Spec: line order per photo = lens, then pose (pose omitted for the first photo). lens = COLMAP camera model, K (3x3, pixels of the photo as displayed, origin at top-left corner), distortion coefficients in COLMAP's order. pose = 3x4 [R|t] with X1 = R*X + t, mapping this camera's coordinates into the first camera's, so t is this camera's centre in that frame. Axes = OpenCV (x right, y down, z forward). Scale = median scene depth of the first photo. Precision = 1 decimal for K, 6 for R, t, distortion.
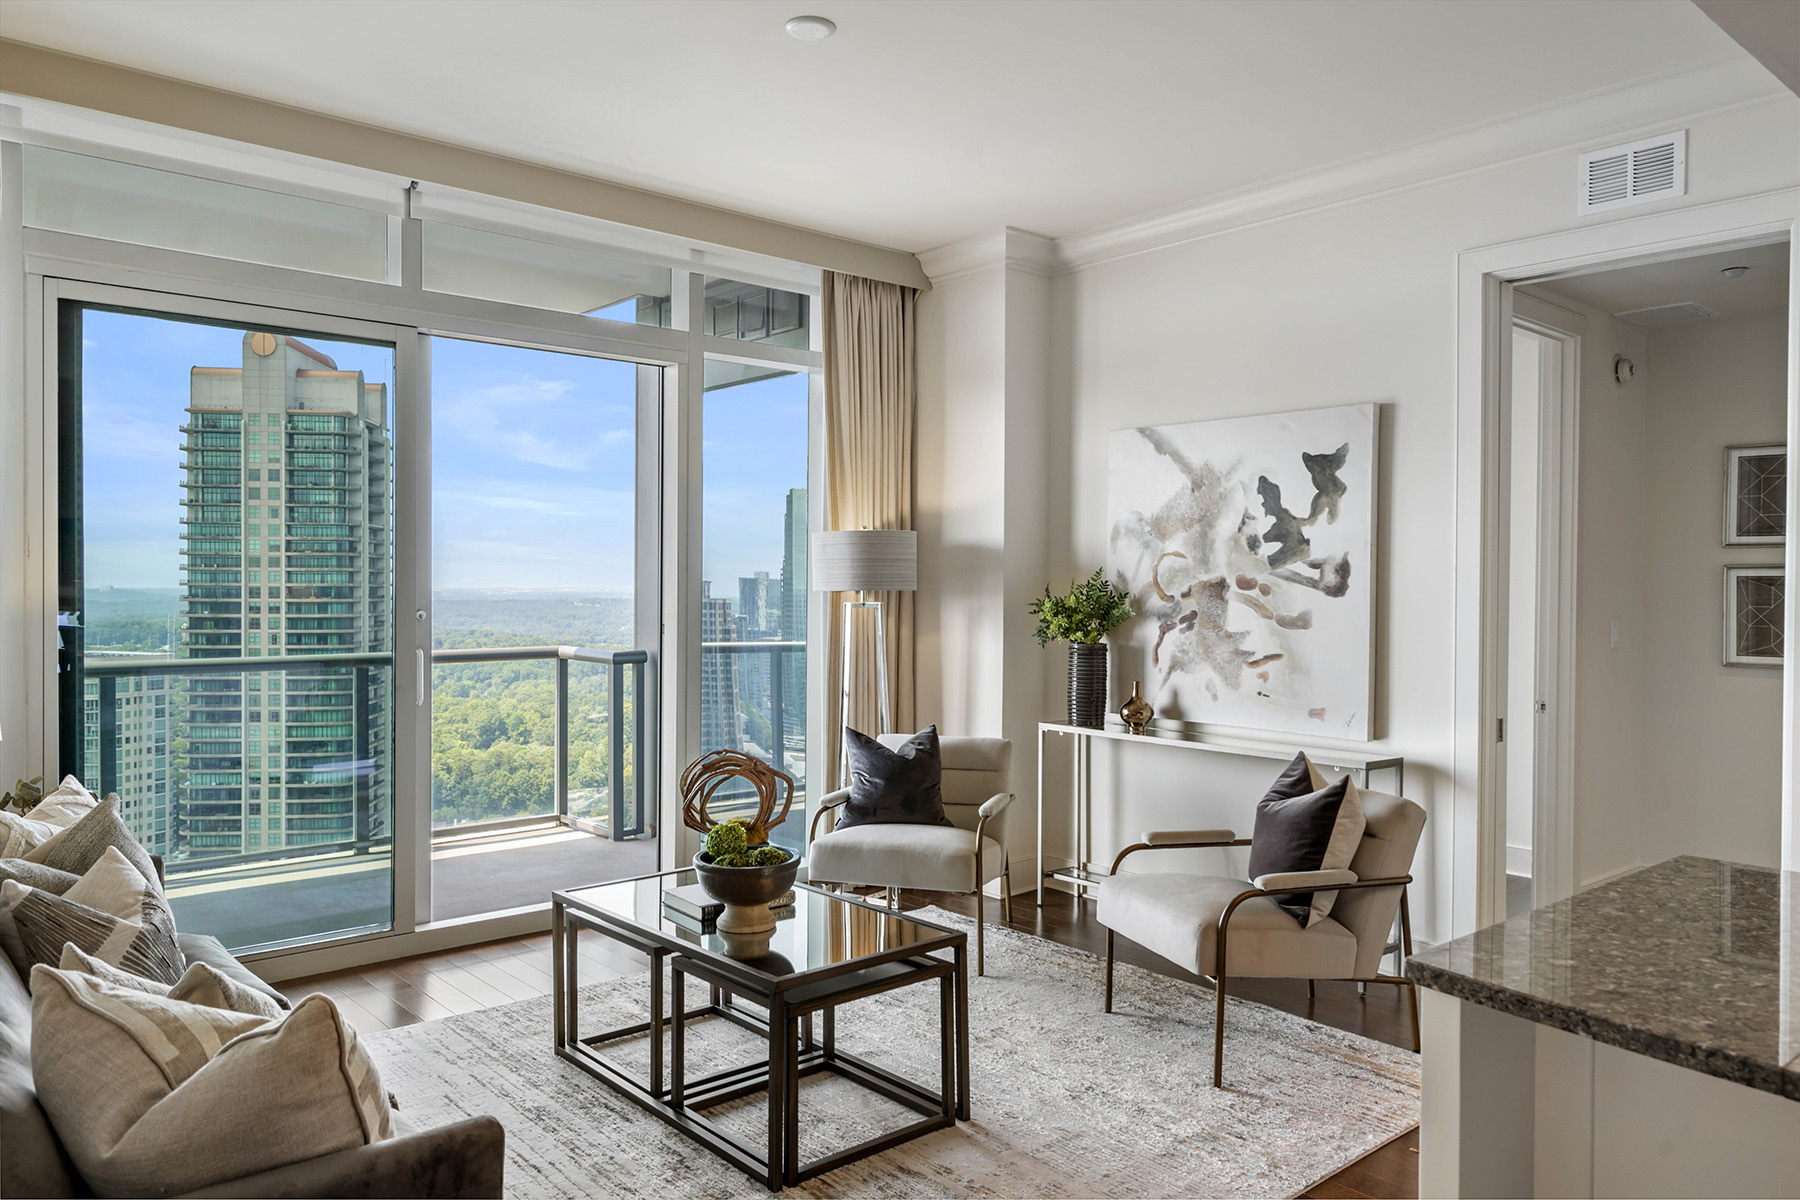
lens RADIAL K [[1261.3, 0, 888.6], [0, 1261.3, 597.9], [0, 0, 1]] dist [0.003810, -0.001815]
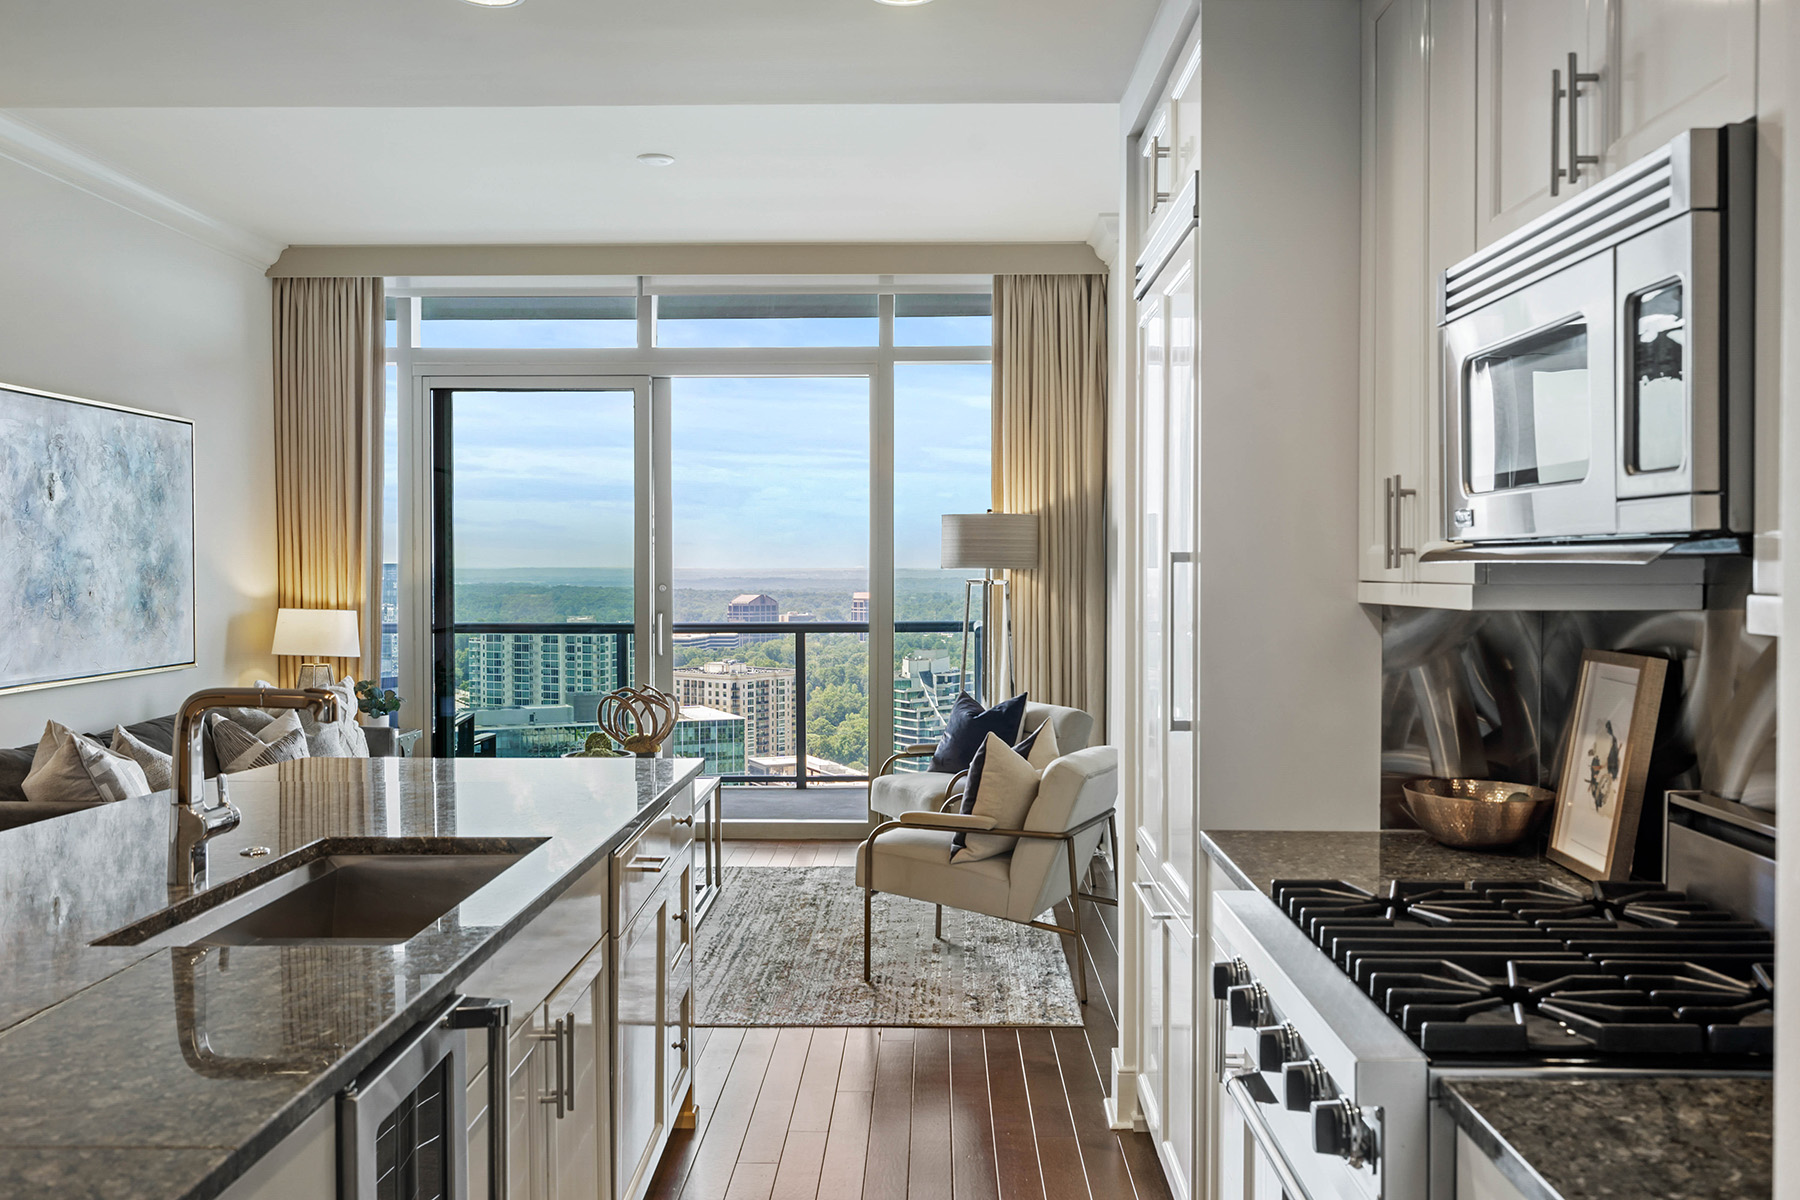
lens RADIAL K [[1538.4, 0, 905.3], [0, 1538.4, 587.1], [0, 0, 1]] dist [0.017038, -0.015190]
pose [[0.746009, 0.004460, -0.665921, 0.839091], [-0.001189, 0.999985, 0.005366, 0.002860], [0.665935, -0.003211, 0.746003, -0.045222]]
